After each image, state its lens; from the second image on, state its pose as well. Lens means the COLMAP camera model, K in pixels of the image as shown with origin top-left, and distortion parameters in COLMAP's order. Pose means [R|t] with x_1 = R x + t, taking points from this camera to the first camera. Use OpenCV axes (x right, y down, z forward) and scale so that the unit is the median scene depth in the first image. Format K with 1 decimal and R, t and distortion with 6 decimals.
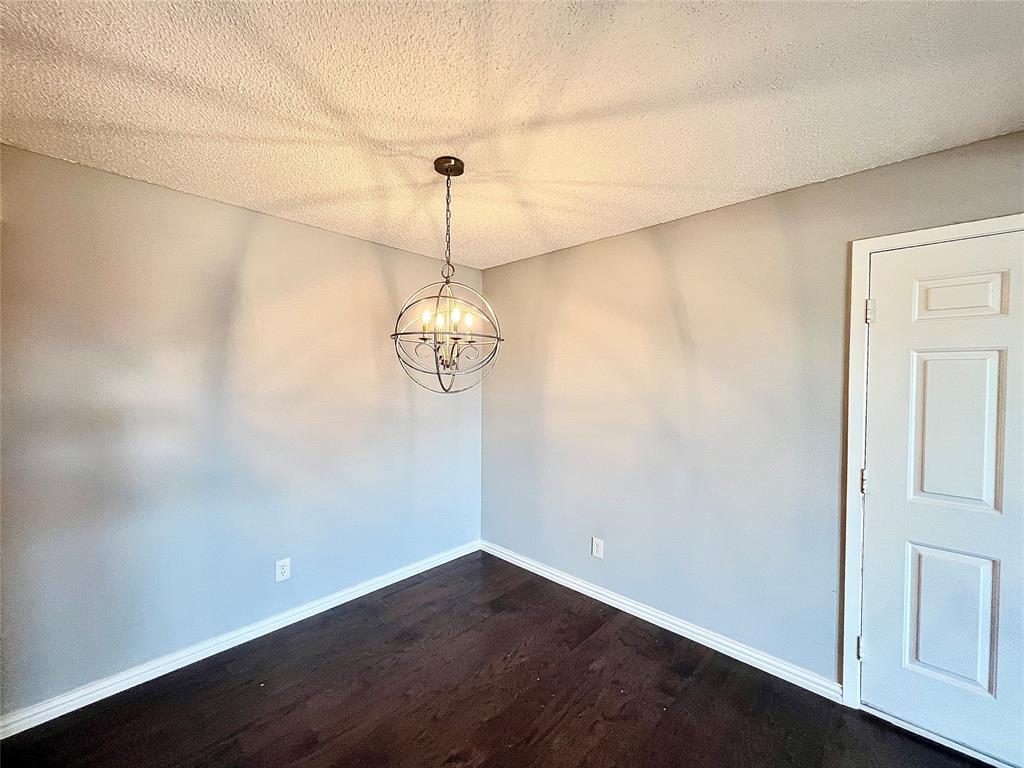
lens RADIAL K [[413.8, 0, 512.9], [0, 413.8, 384.2], [0, 0, 1]] dist [-0.003915, -0.000015]
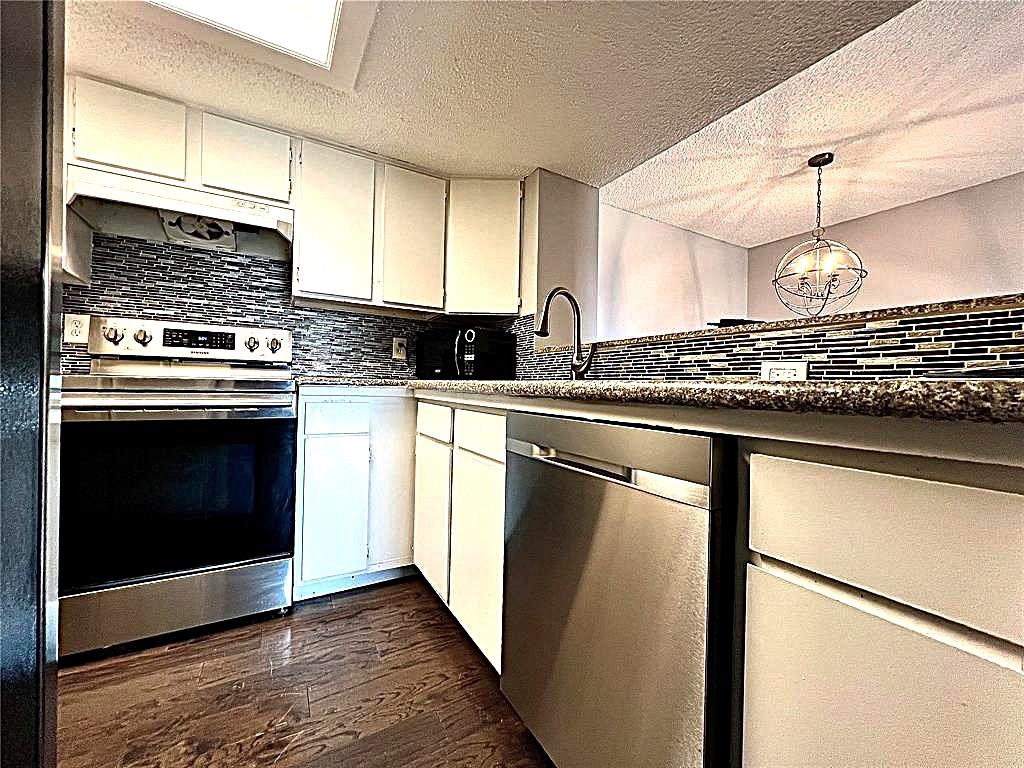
lens RADIAL K [[413.8, 0, 511.1], [0, 413.8, 385.3], [0, 0, 1]] dist [-0.003915, -0.000015]
pose [[0.953322, 0.009629, -0.301803, -0.752716], [-0.013911, 0.999831, -0.012040, 0.291304], [0.301636, 0.015676, 0.953294, -0.687880]]
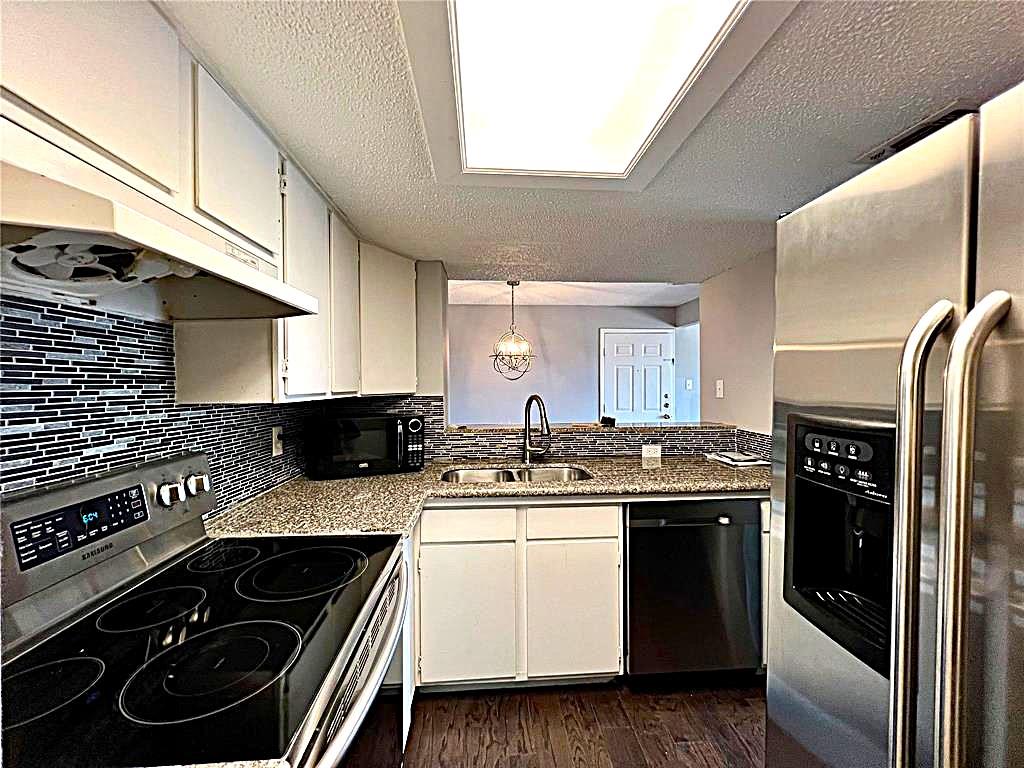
lens RADIAL K [[410.2, 0, 511.1], [0, 410.2, 387.1], [0, 0, 1]] dist [-0.000593, 0.000032]
pose [[0.690158, -0.023947, 0.723262, -1.861130], [0.018497, 0.999710, 0.015449, 0.018203], [-0.723422, 0.002716, 0.690401, -0.574572]]
